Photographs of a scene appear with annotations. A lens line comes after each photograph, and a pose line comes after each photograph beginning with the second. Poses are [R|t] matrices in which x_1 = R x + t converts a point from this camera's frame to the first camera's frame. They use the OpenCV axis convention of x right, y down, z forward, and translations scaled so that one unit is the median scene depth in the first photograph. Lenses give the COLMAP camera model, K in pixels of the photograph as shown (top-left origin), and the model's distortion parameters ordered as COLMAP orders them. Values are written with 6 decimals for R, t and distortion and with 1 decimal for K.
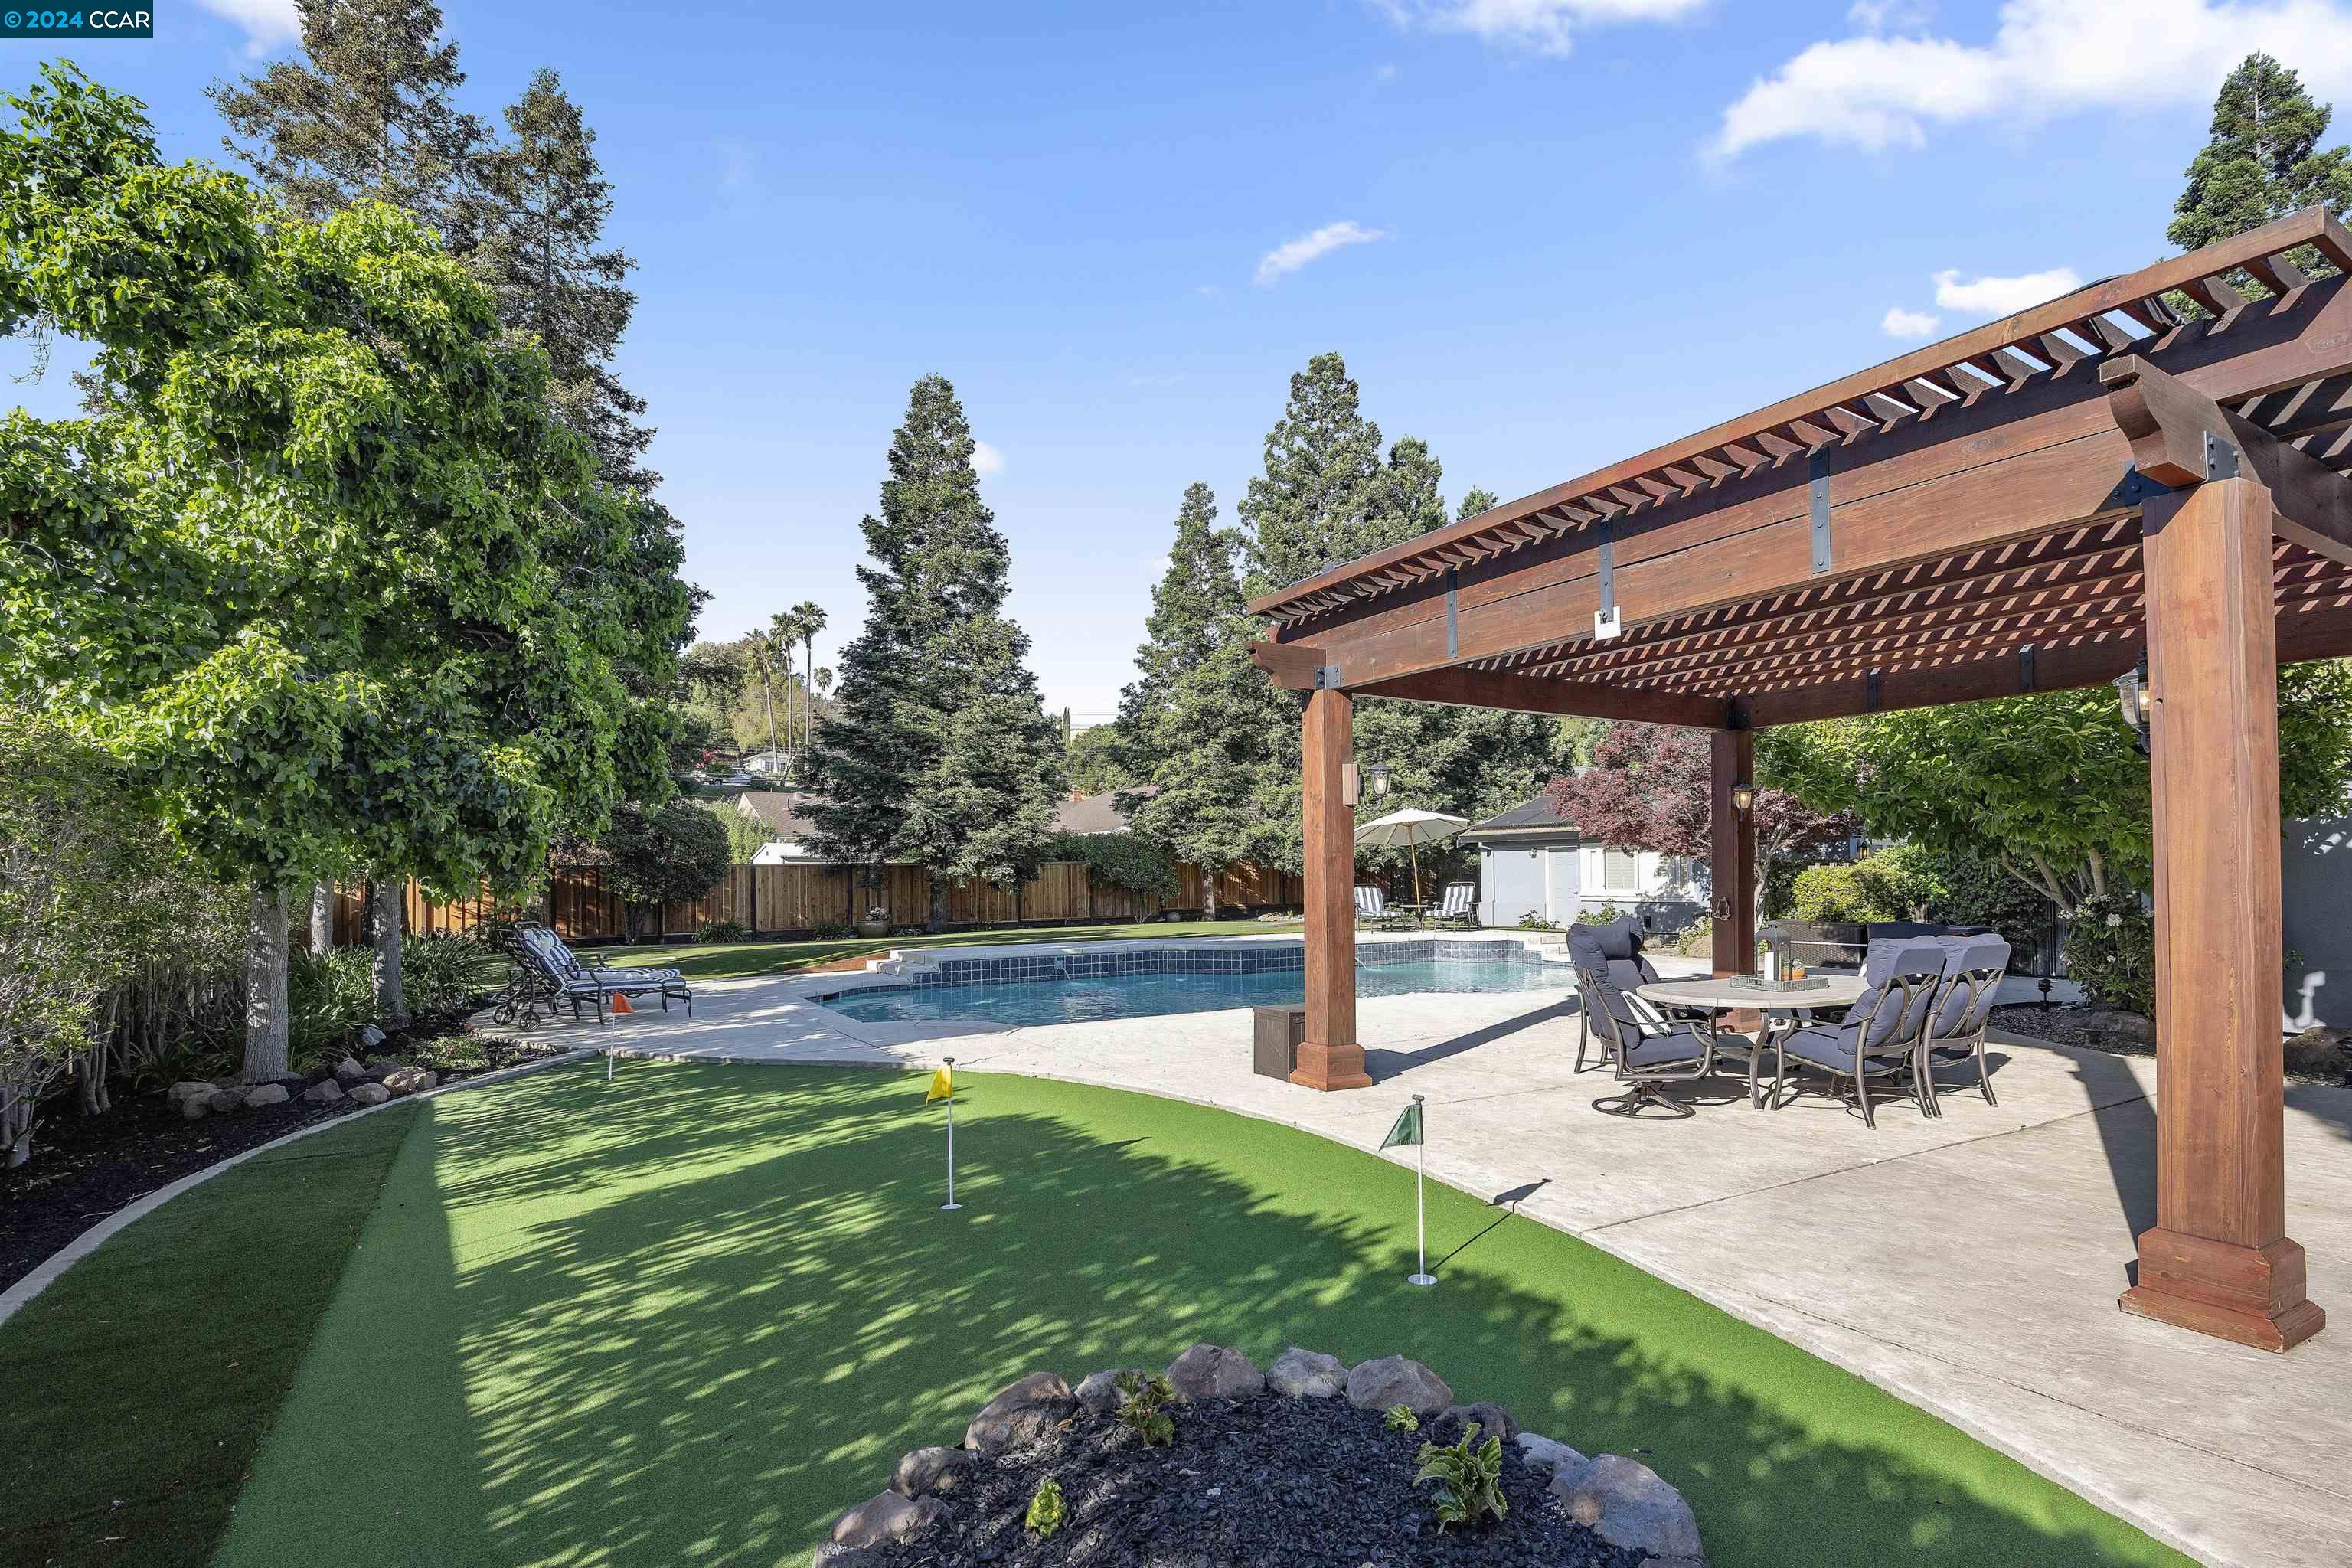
lens RADIAL K [[1115.4, 0, 1208.3], [0, 1115.4, 846.3], [0, 0, 1]] dist [-0.010102, -0.000285]
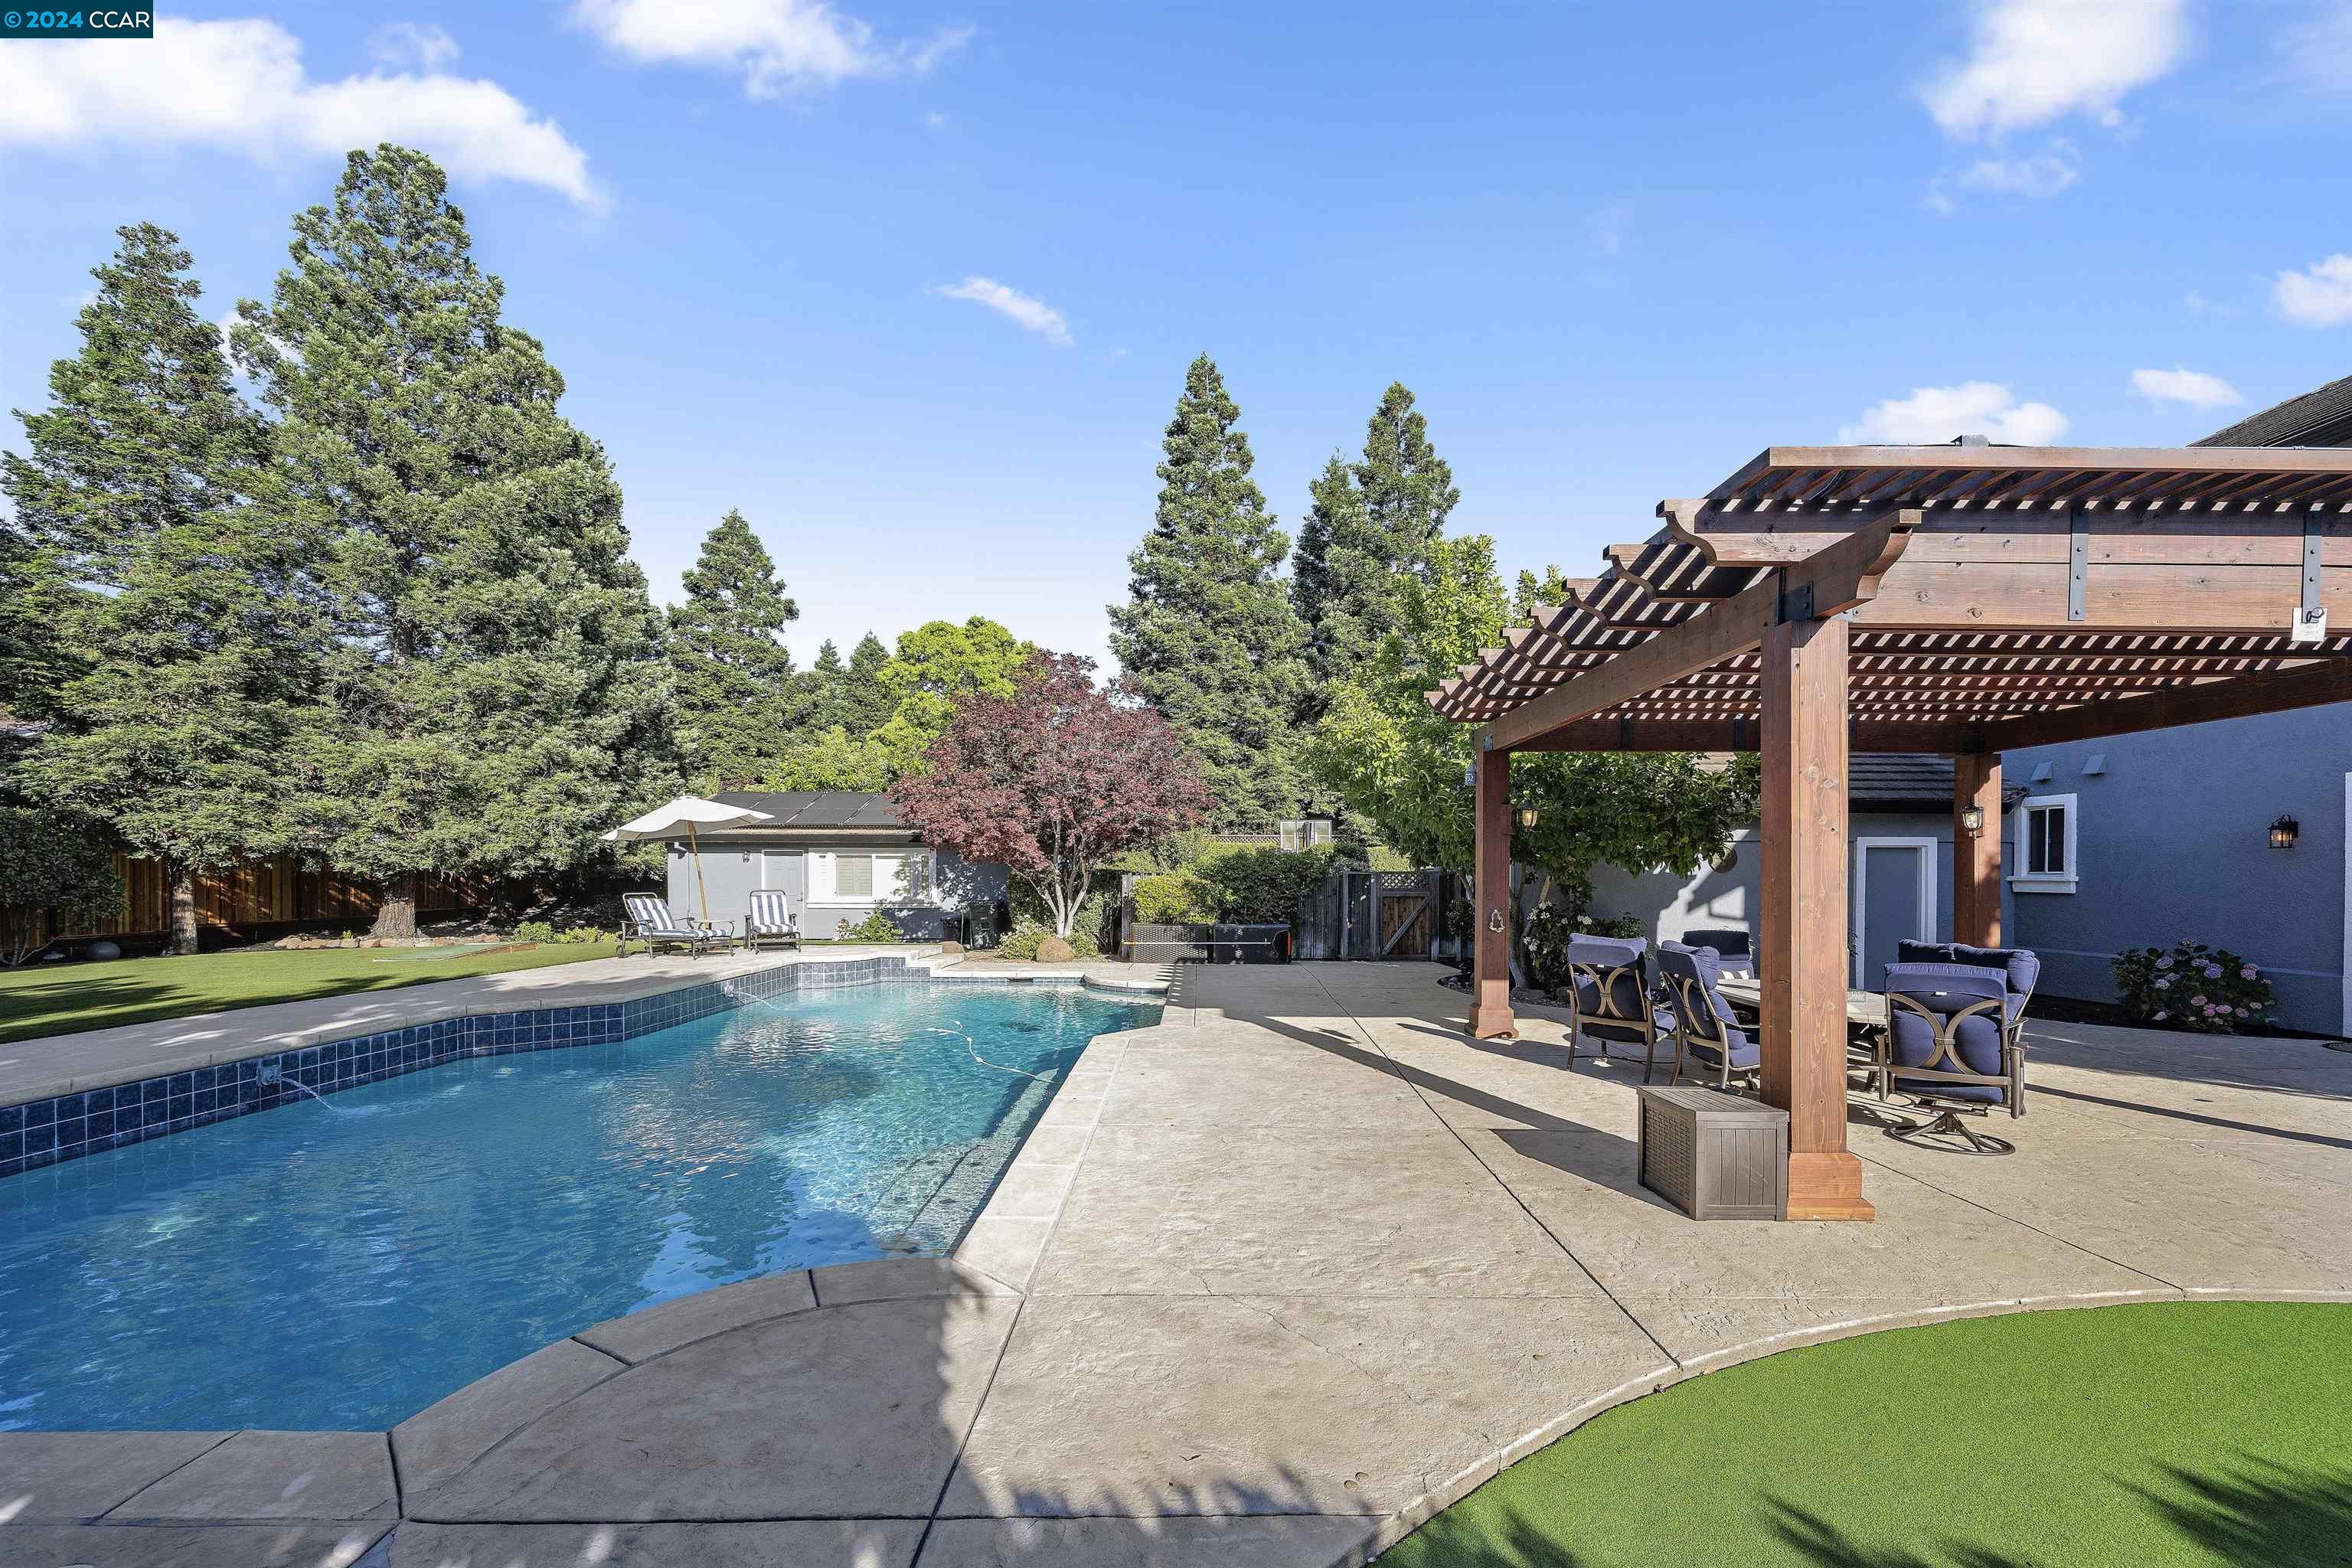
lens RADIAL K [[935.5, 0, 1184.9], [0, 935.5, 881.7], [0, 0, 1]] dist [-0.005760, 0.000296]
pose [[0.524779, 0.000480, 0.851238, -0.266509], [-0.026805, 0.999513, 0.015961, 0.008220], [-0.850816, -0.031194, 0.524536, 0.474300]]
